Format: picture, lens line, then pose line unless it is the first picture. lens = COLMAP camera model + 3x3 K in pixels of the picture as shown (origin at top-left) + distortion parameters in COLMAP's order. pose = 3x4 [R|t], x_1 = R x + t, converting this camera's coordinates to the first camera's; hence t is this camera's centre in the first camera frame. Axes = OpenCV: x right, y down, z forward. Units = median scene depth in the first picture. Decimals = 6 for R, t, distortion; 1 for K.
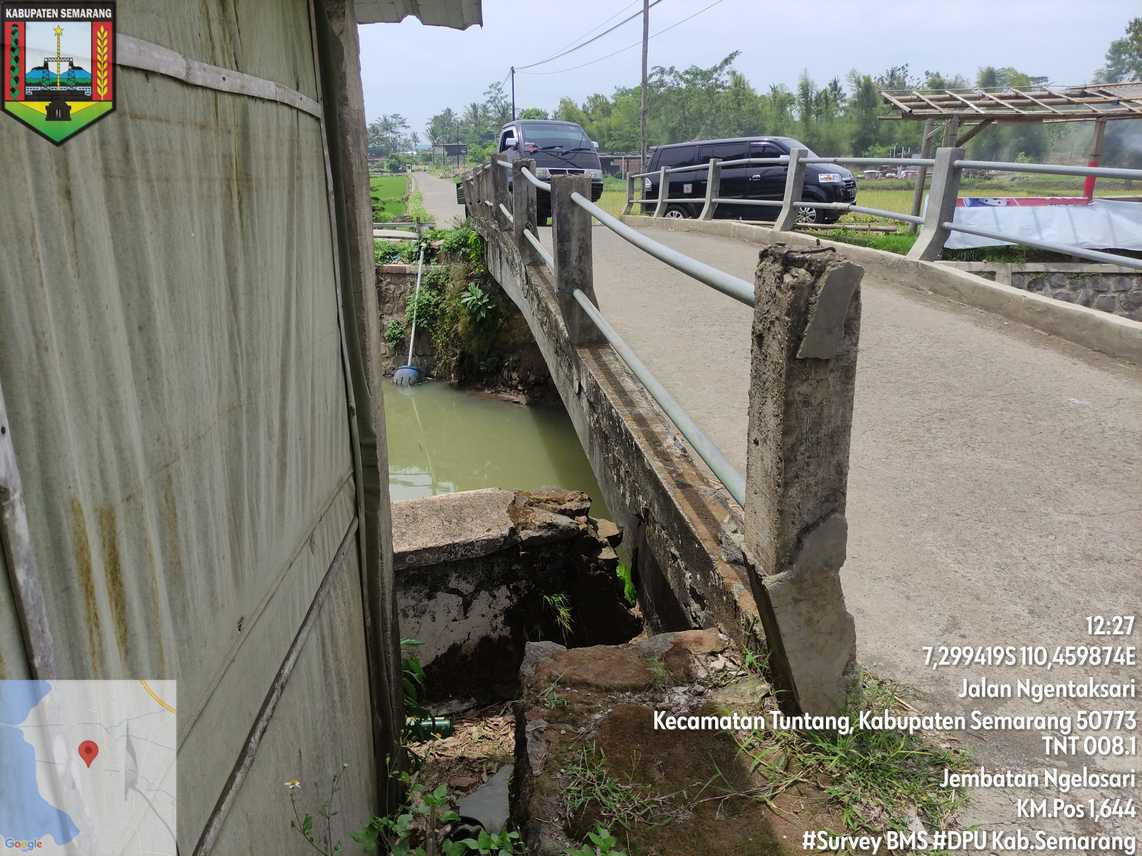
lens RADIAL K [[842.5, 0, 567.4], [0, 842.5, 426.0], [0, 0, 1]] dist [0.058815, -0.059162]
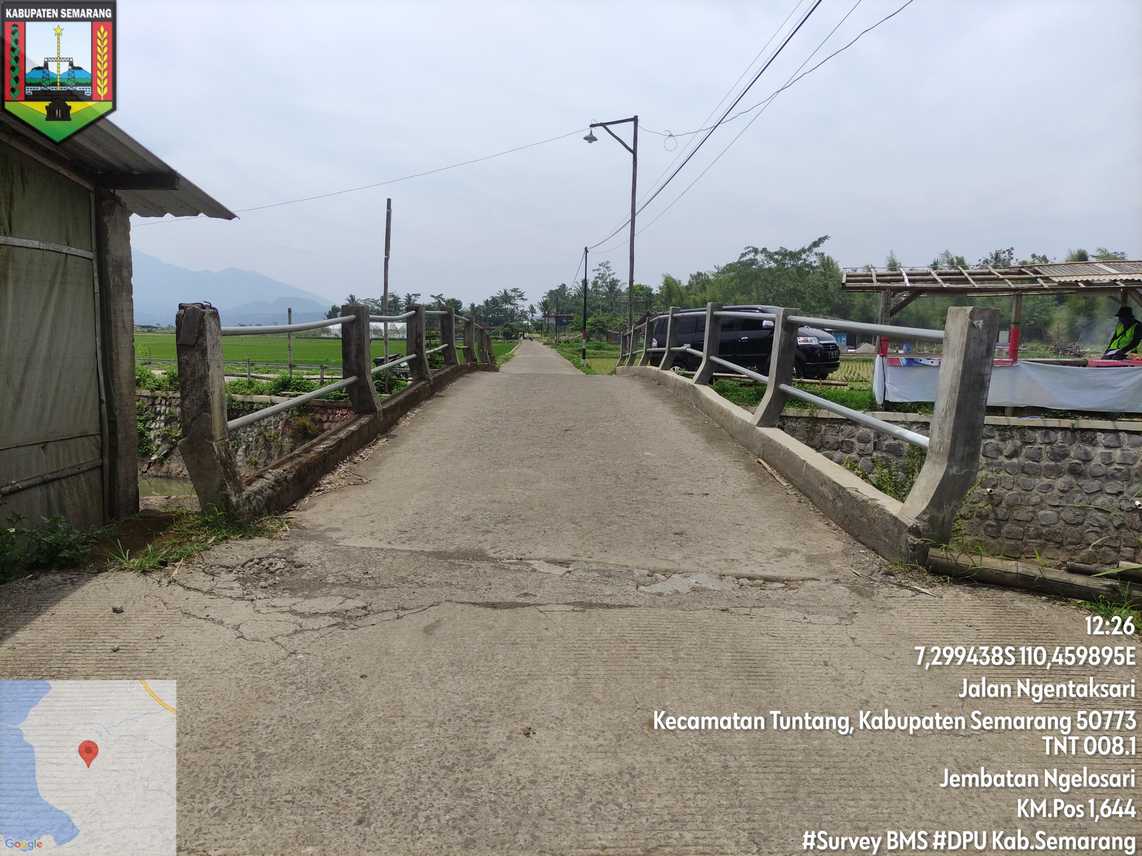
lens RADIAL K [[842.5, 0, 568.7], [0, 842.5, 425.6], [0, 0, 1]] dist [0.058815, -0.059162]
pose [[0.991262, 0.033947, -0.127466, 0.165814], [-0.057719, 0.980524, -0.187729, 0.053614], [0.118610, 0.193446, 0.973915, -0.121339]]
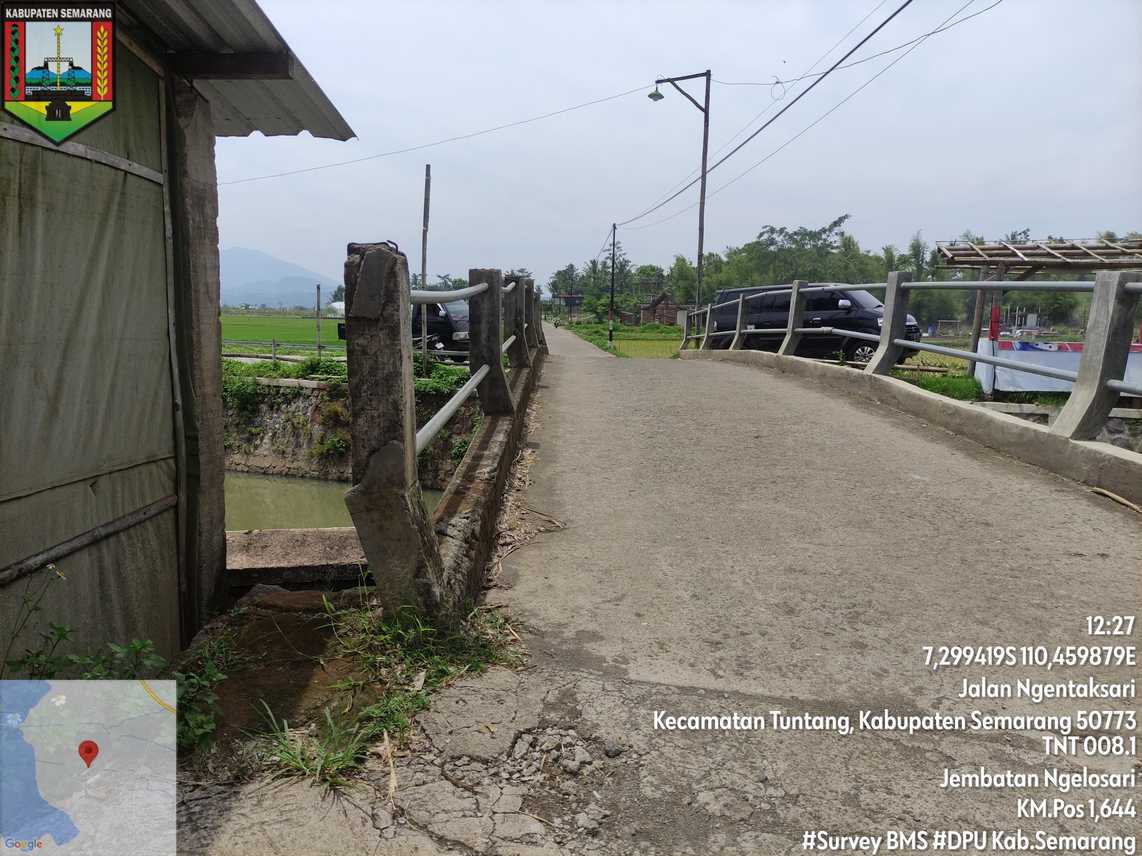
lens RADIAL K [[842.5, 0, 568.7], [0, 842.5, 427.6], [0, 0, 1]] dist [0.058815, -0.059162]
pose [[0.990486, 0.042482, -0.130889, 0.077185], [-0.063873, 0.984416, -0.163845, 0.028726], [0.121889, 0.170647, 0.977764, -0.026821]]
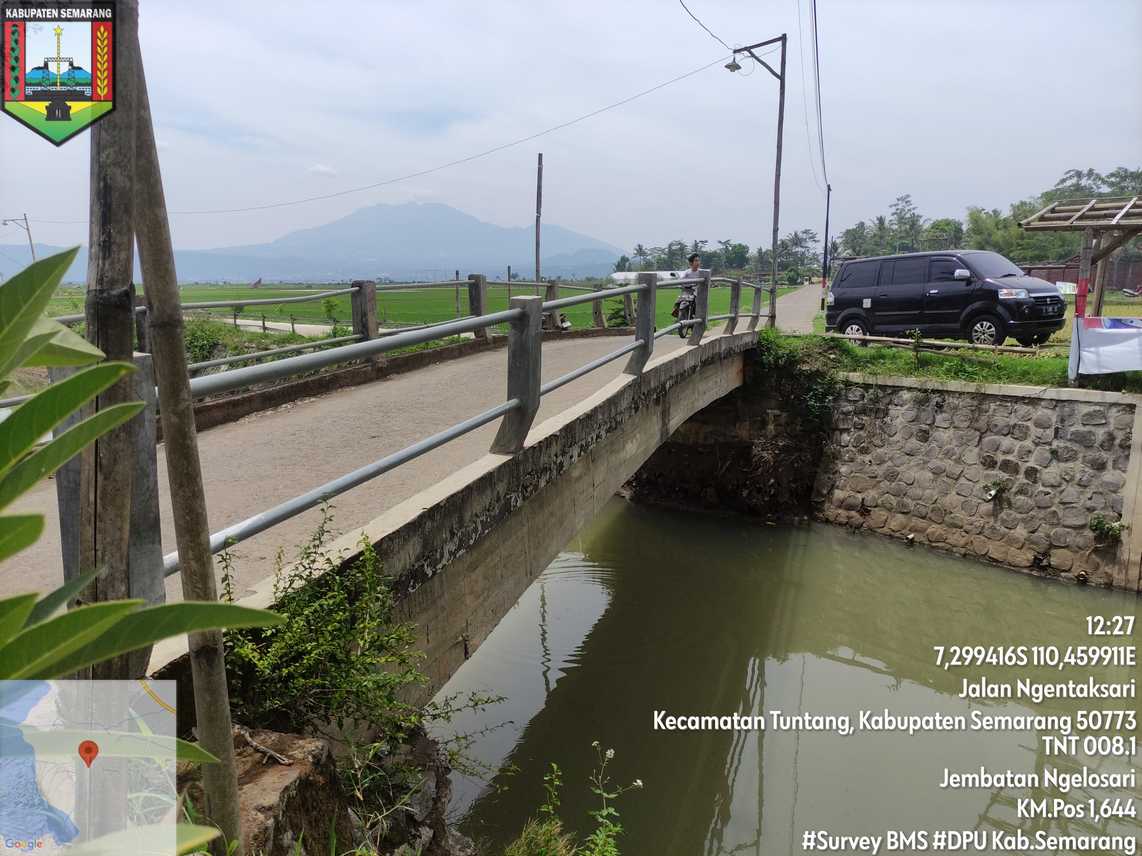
lens RADIAL K [[842.5, 0, 571.5], [0, 842.5, 426.3], [0, 0, 1]] dist [0.058815, -0.059162]
pose [[0.891794, 0.074504, -0.446266, 0.357209], [-0.129457, 0.987129, -0.093900, -0.008295], [0.433526, 0.141511, 0.889961, 0.012538]]
